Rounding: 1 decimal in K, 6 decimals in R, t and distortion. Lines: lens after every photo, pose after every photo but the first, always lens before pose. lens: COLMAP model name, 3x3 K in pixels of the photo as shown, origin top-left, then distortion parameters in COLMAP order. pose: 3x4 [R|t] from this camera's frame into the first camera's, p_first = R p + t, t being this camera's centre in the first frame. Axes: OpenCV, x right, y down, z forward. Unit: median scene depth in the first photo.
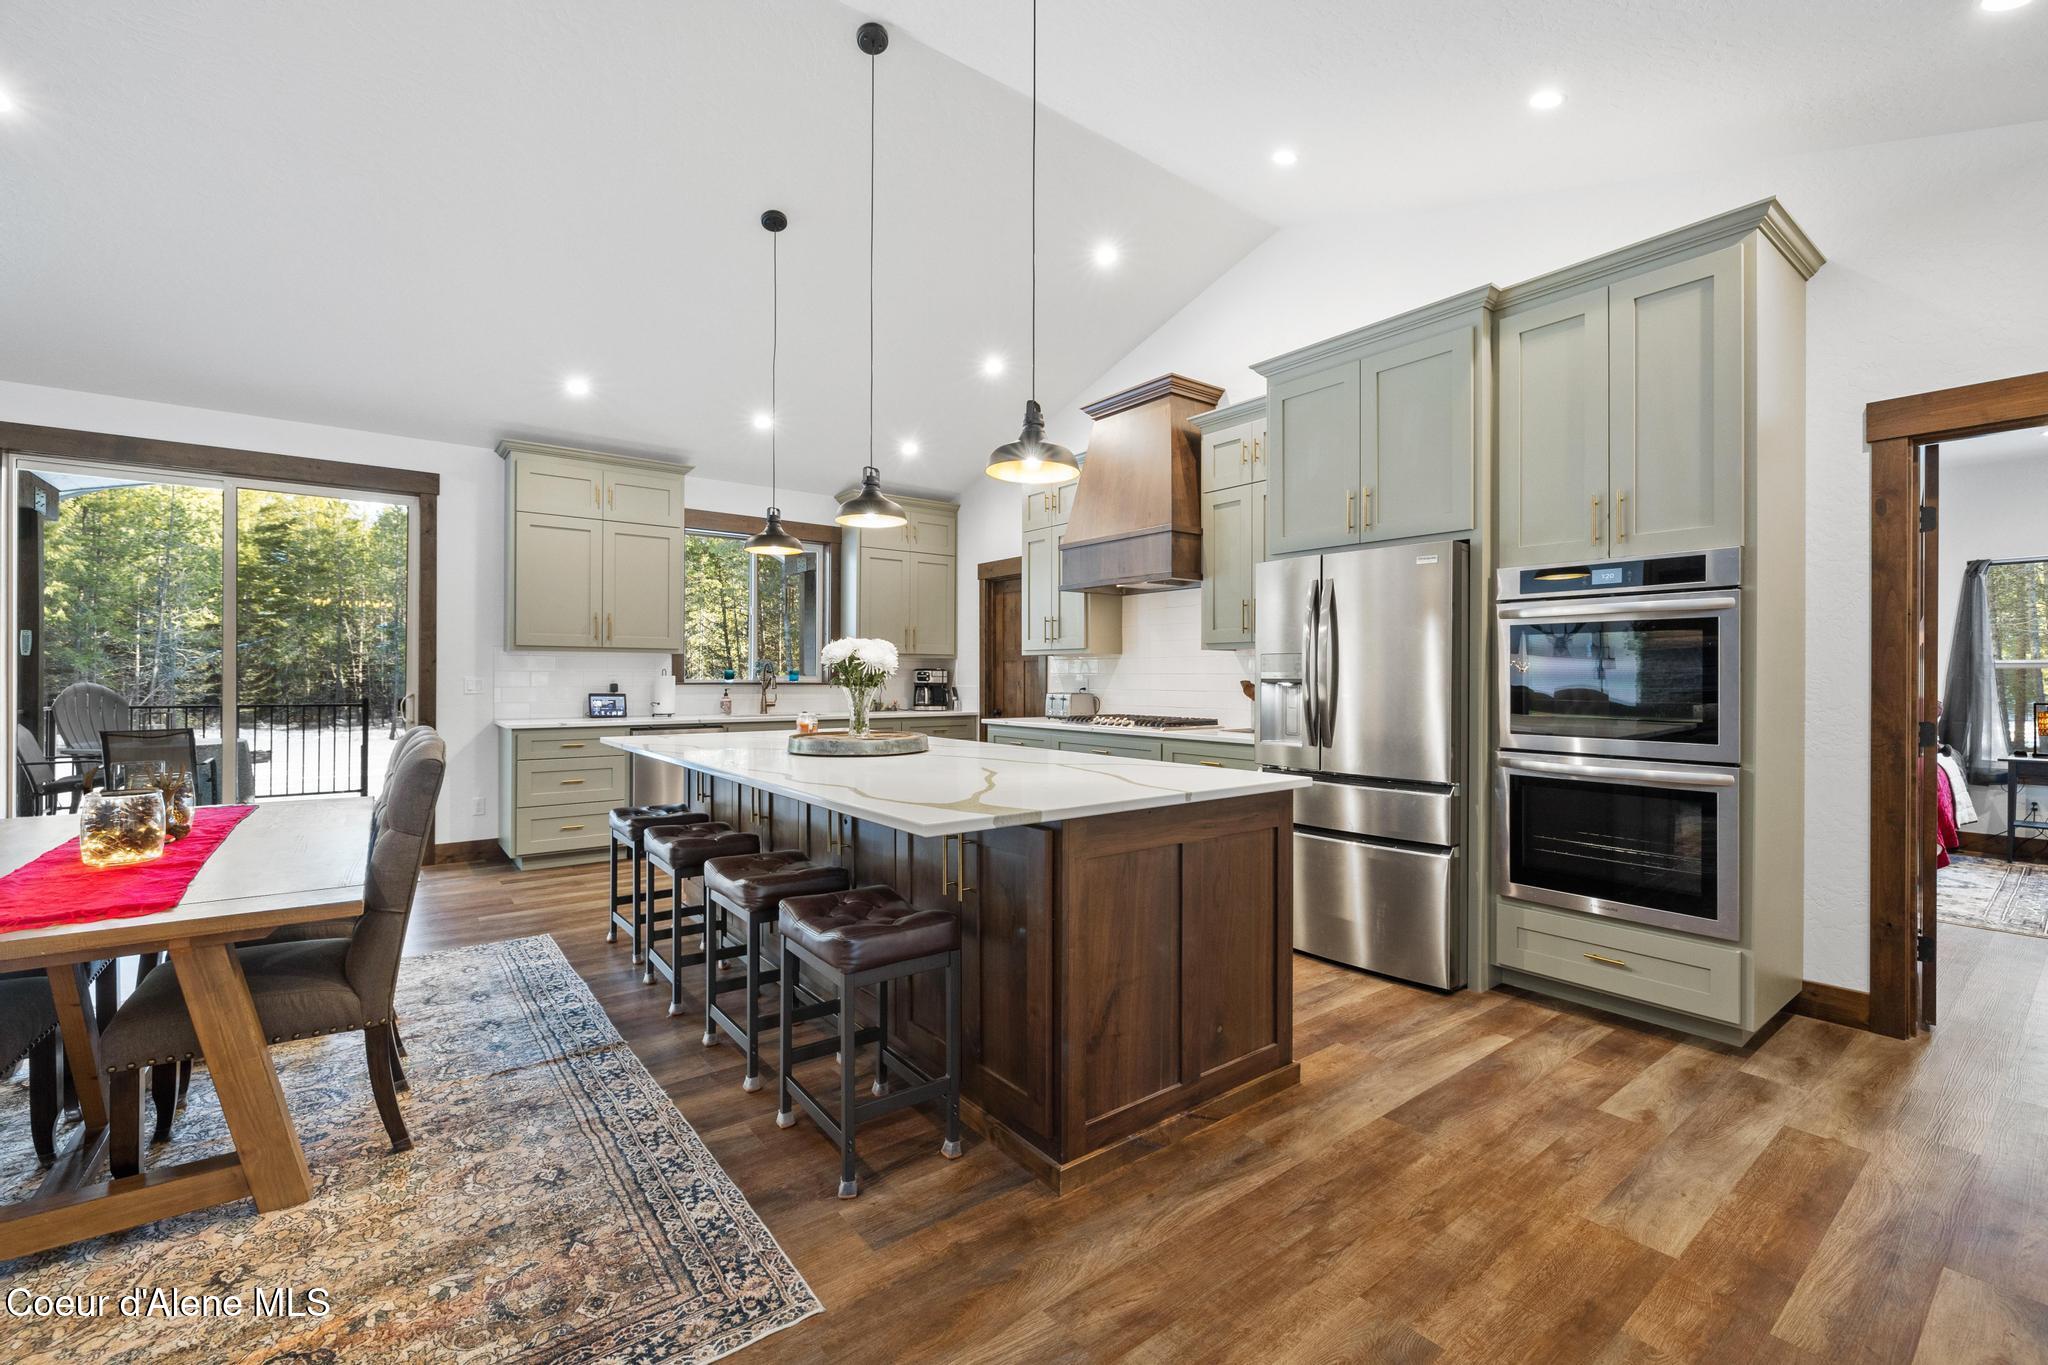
lens RADIAL K [[871.0, 0, 1040.3], [0, 871.0, 669.9], [0, 0, 1]] dist [-0.002639, 0.000375]
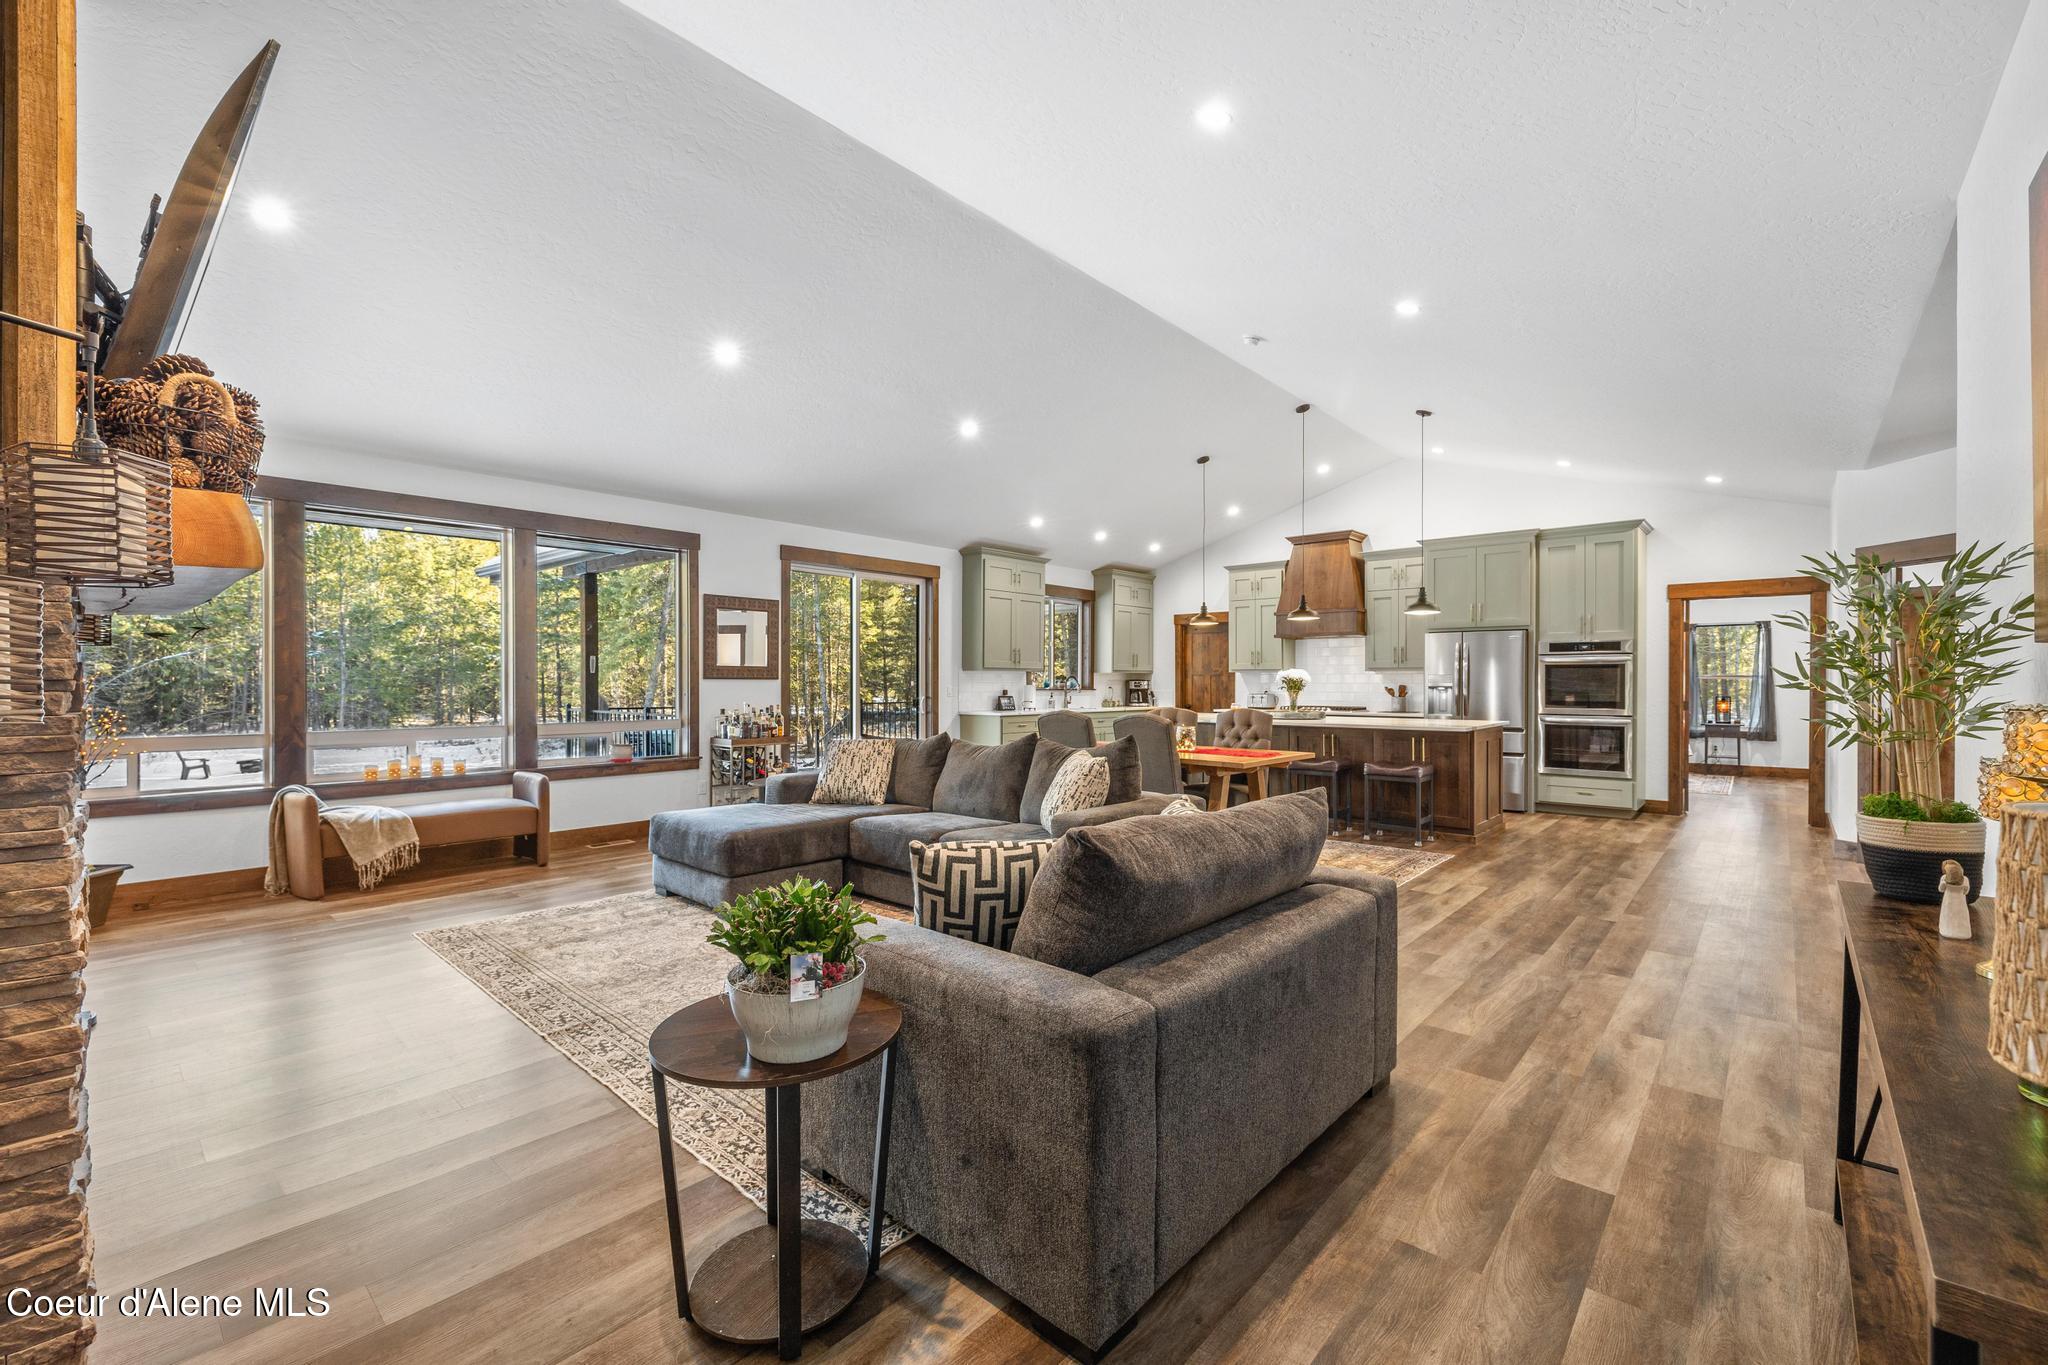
lens RADIAL K [[871.0, 0, 1046.4], [0, 871.0, 671.7], [0, 0, 1]] dist [-0.002639, 0.000375]
pose [[0.979386, 0.000250, 0.202000, -1.347049], [0.000613, 0.999991, -0.004206, -0.020290], [-0.201999, 0.004243, 0.979377, -1.140679]]
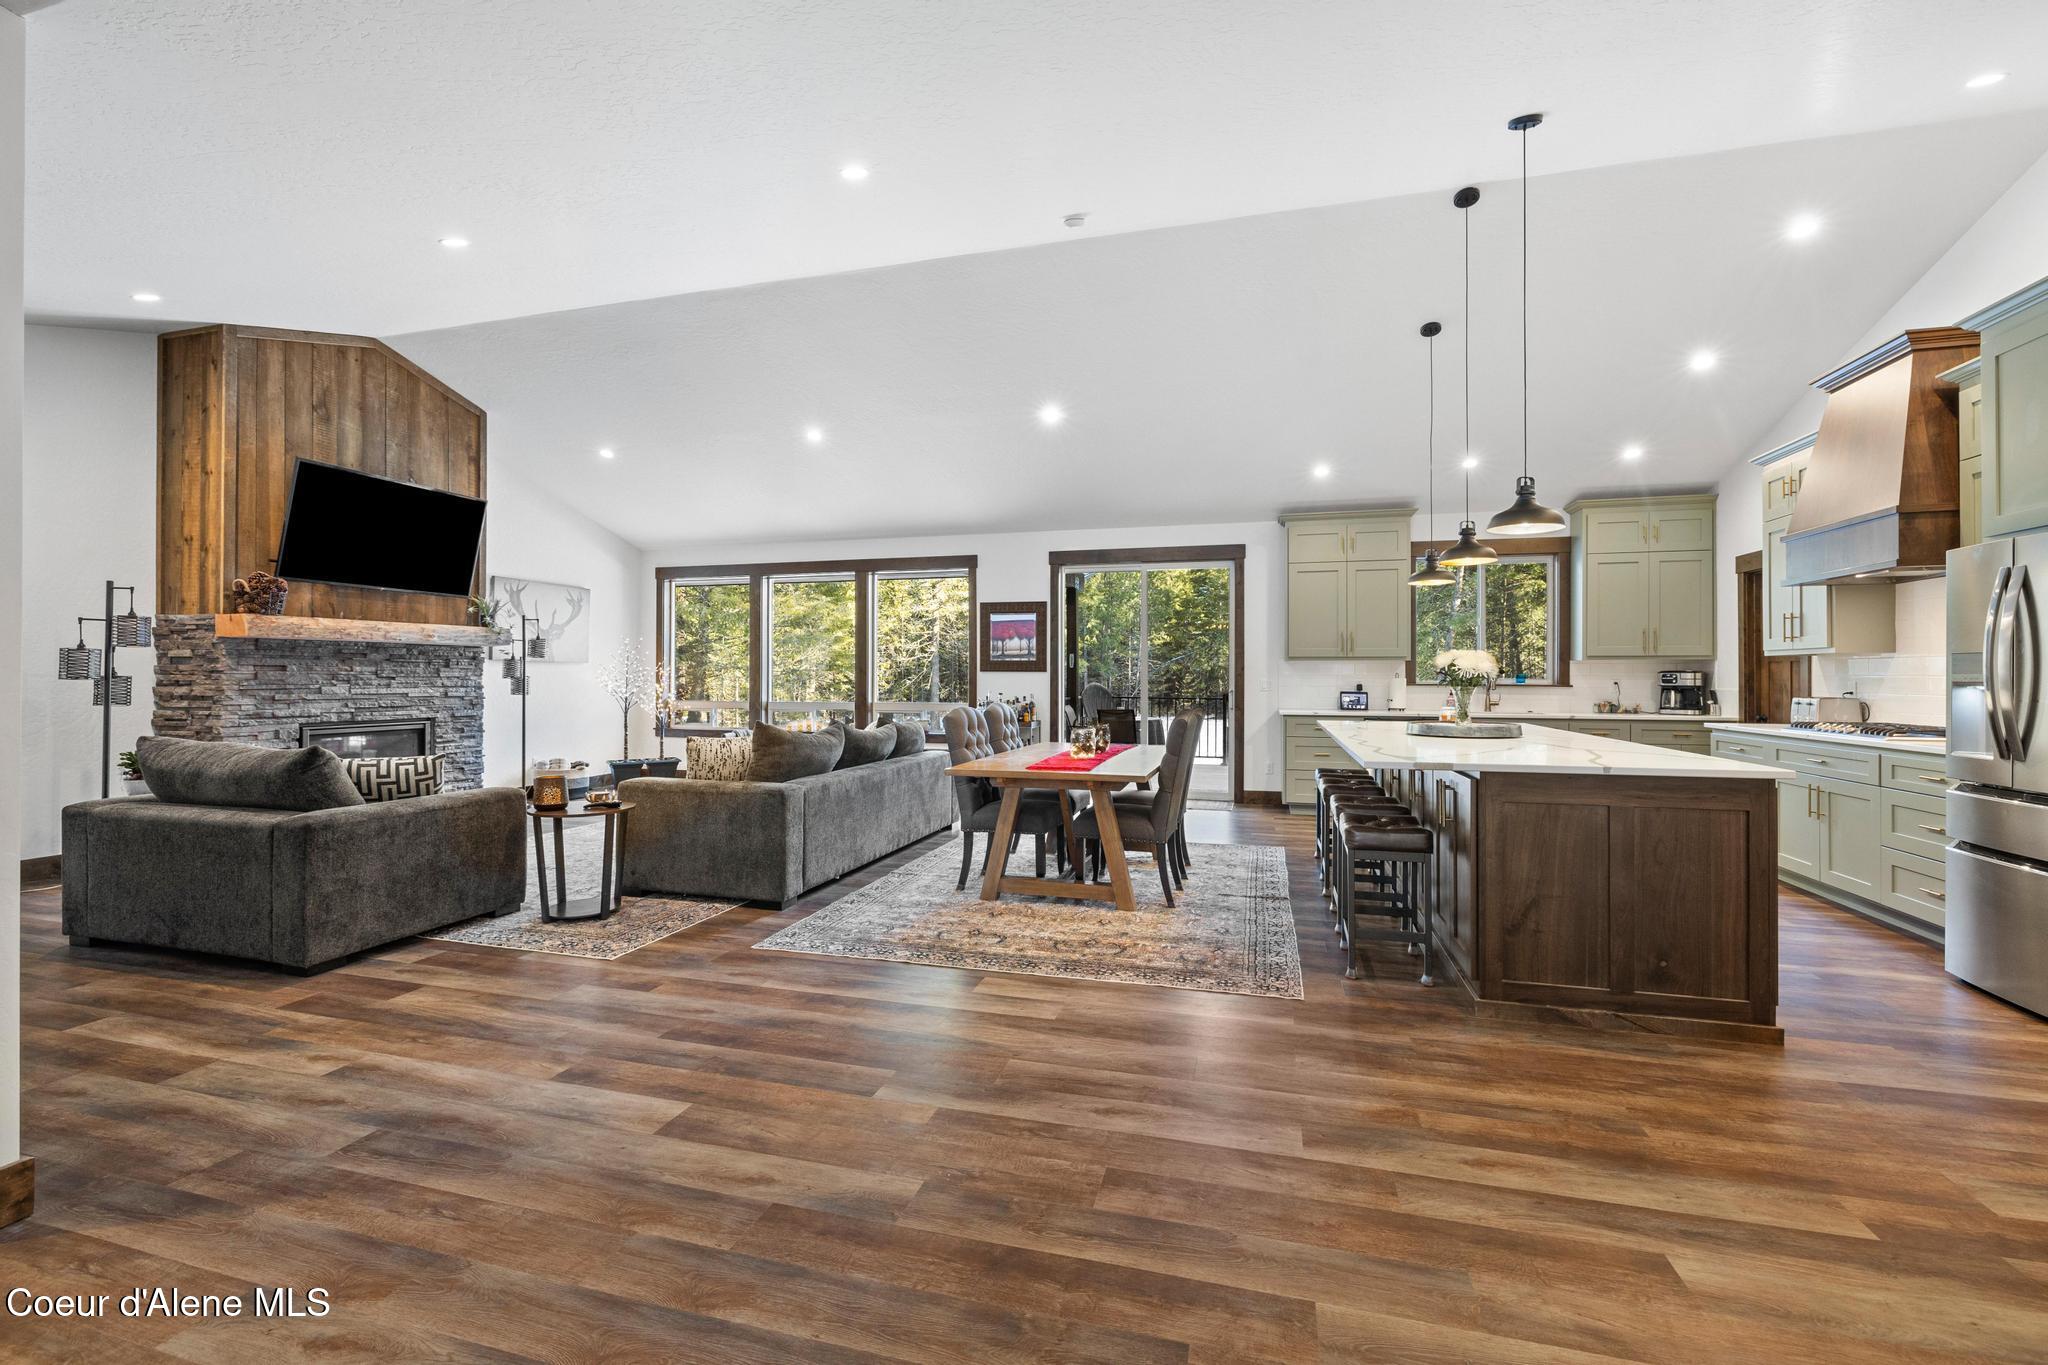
lens RADIAL K [[871.0, 0, 1018.2], [0, 871.0, 671.0], [0, 0, 1]] dist [-0.002639, 0.000375]
pose [[0.590093, -0.006626, -0.807308, 0.478439], [0.005772, 0.999975, -0.003988, -0.003262], [0.807315, -0.002307, 0.590117, -0.339486]]
